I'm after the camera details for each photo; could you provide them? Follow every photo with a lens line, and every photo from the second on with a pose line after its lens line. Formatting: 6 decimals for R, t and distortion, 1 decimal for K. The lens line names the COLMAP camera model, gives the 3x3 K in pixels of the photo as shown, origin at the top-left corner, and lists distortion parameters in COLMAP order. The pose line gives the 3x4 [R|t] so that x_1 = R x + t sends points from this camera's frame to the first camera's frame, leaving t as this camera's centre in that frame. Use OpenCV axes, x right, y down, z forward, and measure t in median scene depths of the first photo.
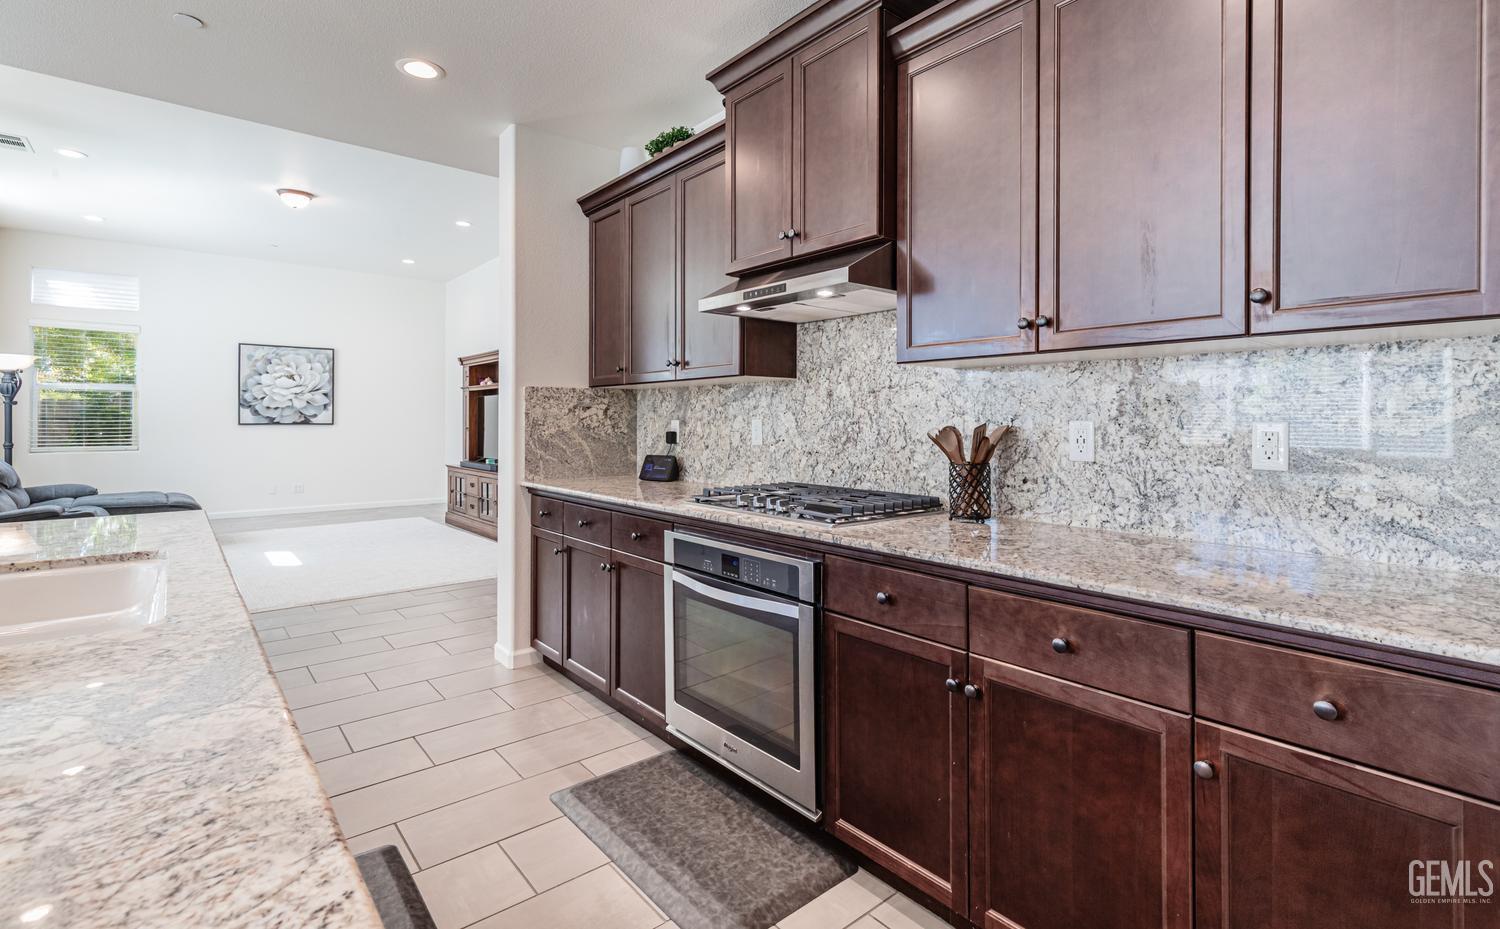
lens RADIAL K [[698.7, 0, 768.8], [0, 698.7, 420.5], [0, 0, 1]] dist [0.004926, -0.000040]
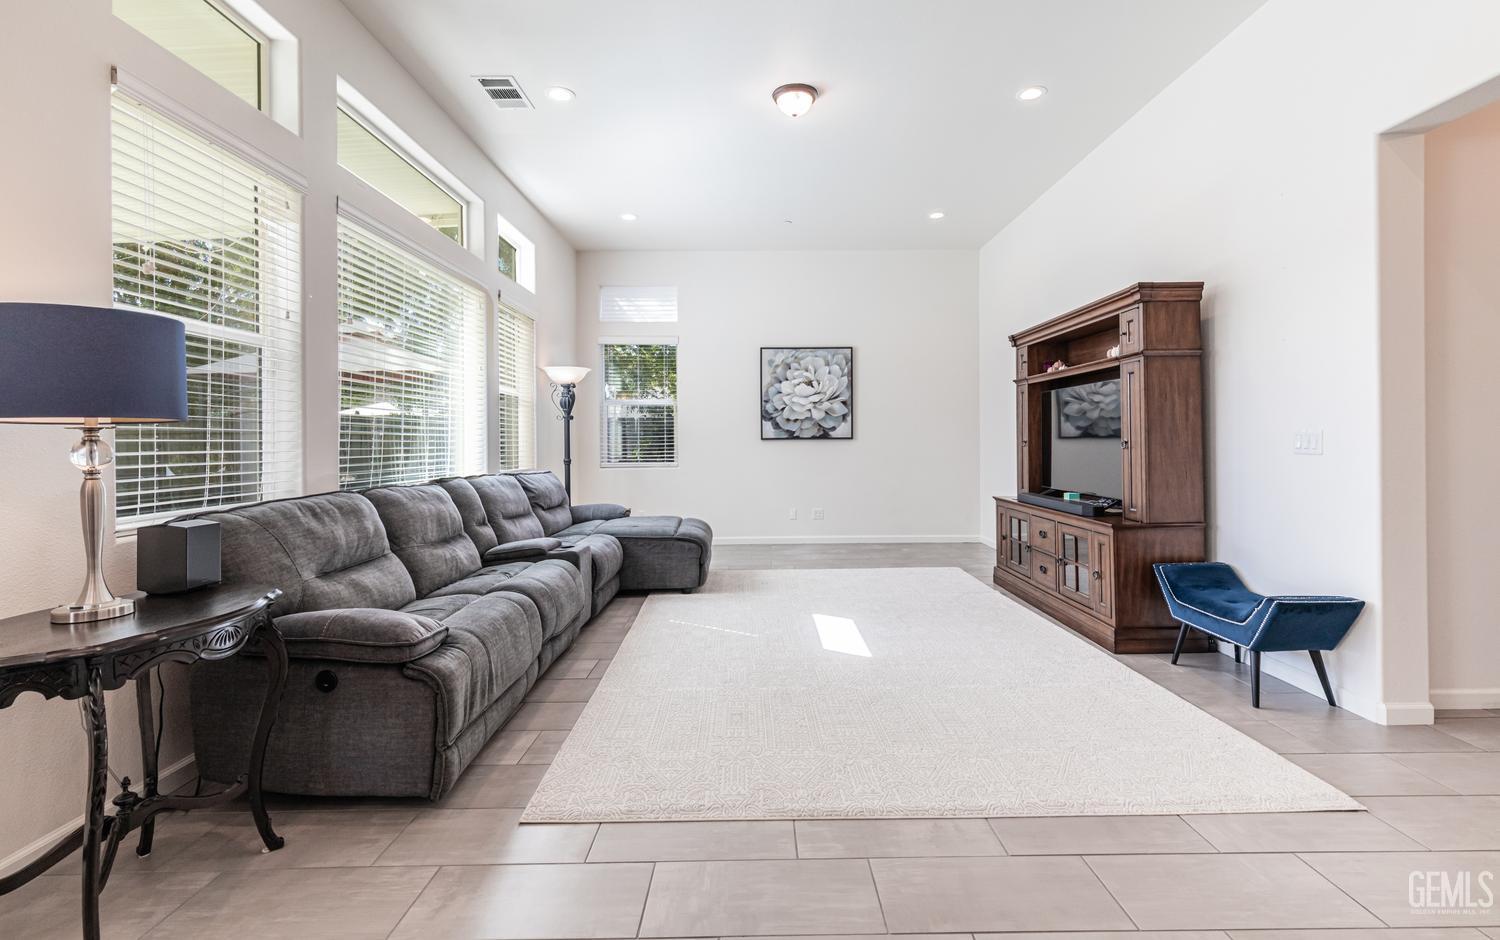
lens RADIAL K [[683.5, 0, 761.0], [0, 683.5, 440.5], [0, 0, 1]] dist [-0.000363, -0.000037]
pose [[0.764221, -0.007431, -0.644911, -0.631855], [0.009710, 0.999953, -0.000016, 0.022477], [0.644881, -0.006250, 0.764258, 1.075261]]
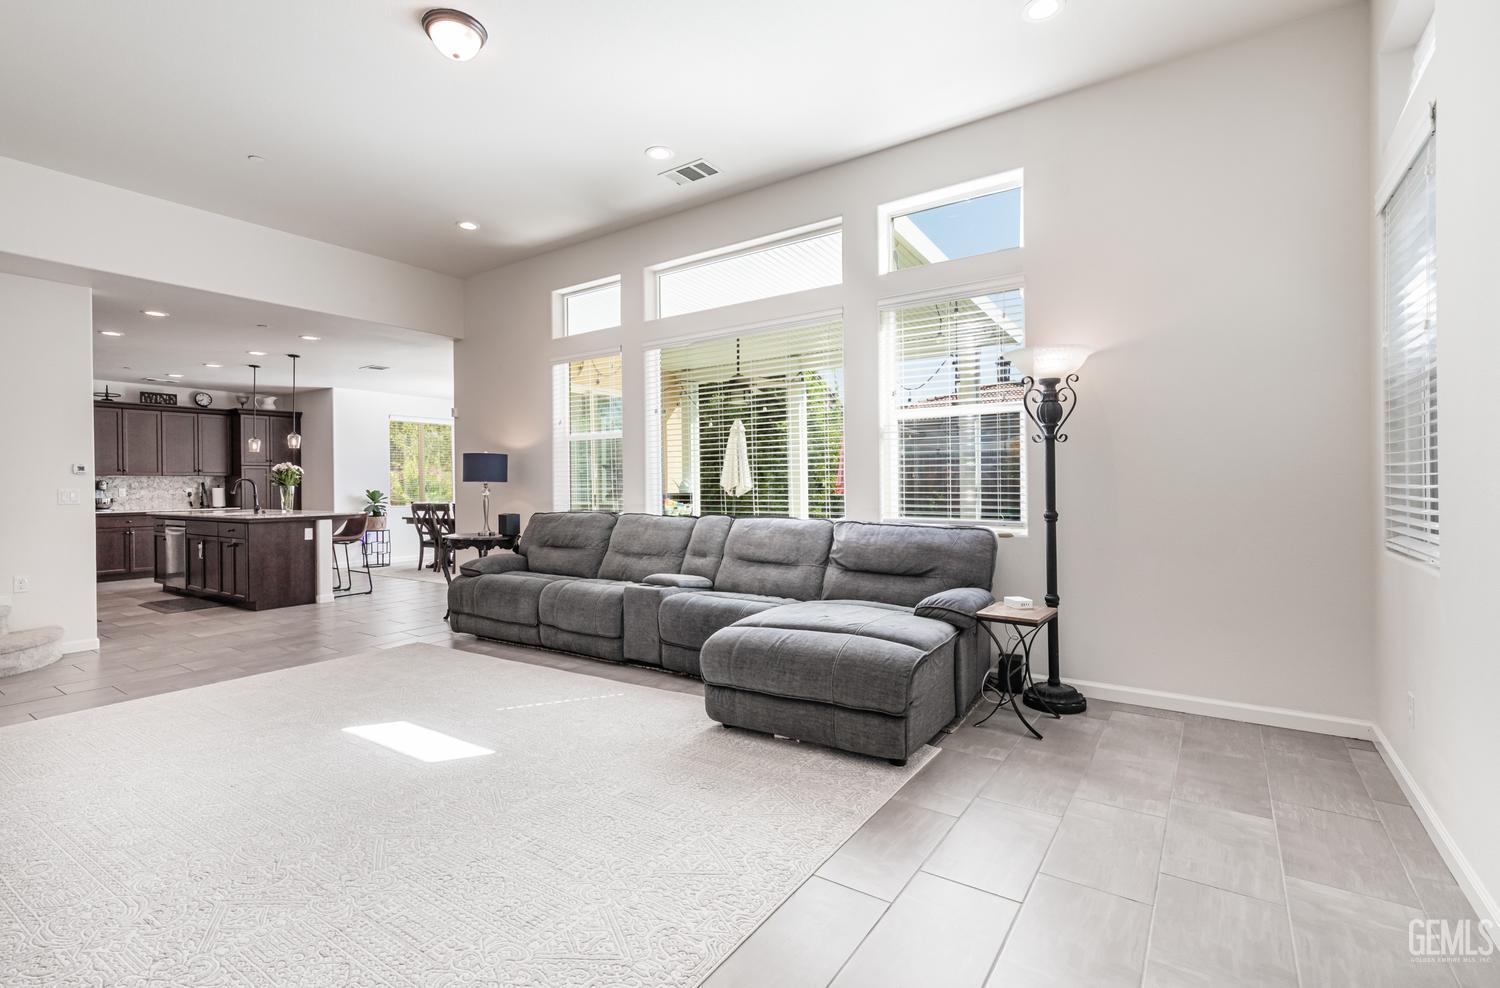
lens RADIAL K [[686.8, 0, 745.0], [0, 686.8, 487.2], [0, 0, 1]] dist [0.000312, -0.000117]
pose [[-0.966374, 0.011377, -0.256890, -1.700189], [0.011261, 0.999935, 0.001922, 0.021792], [0.256895, -0.001035, -0.966439, 3.500849]]
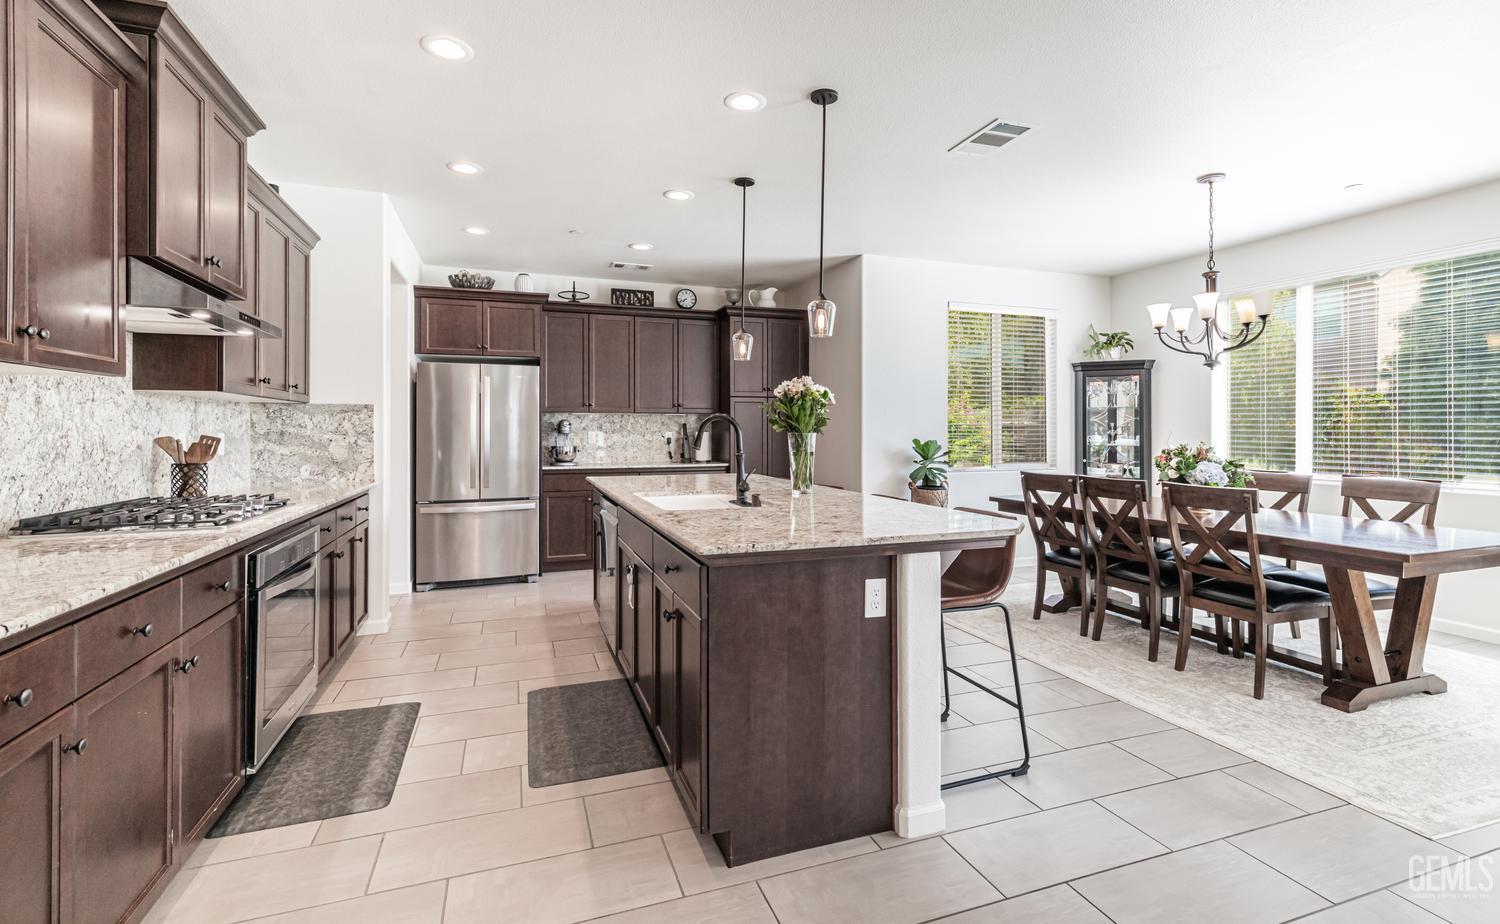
lens RADIAL K [[675.4, 0, 749.2], [0, 675.4, 426.8], [0, 0, 1]] dist [0.004132, 0.000967]
pose [[-0.932536, 0.002112, 0.361071, -0.939630], [0.000335, 0.999988, -0.004983, -0.004056], [-0.361077, -0.004526, -0.932525, 1.403001]]
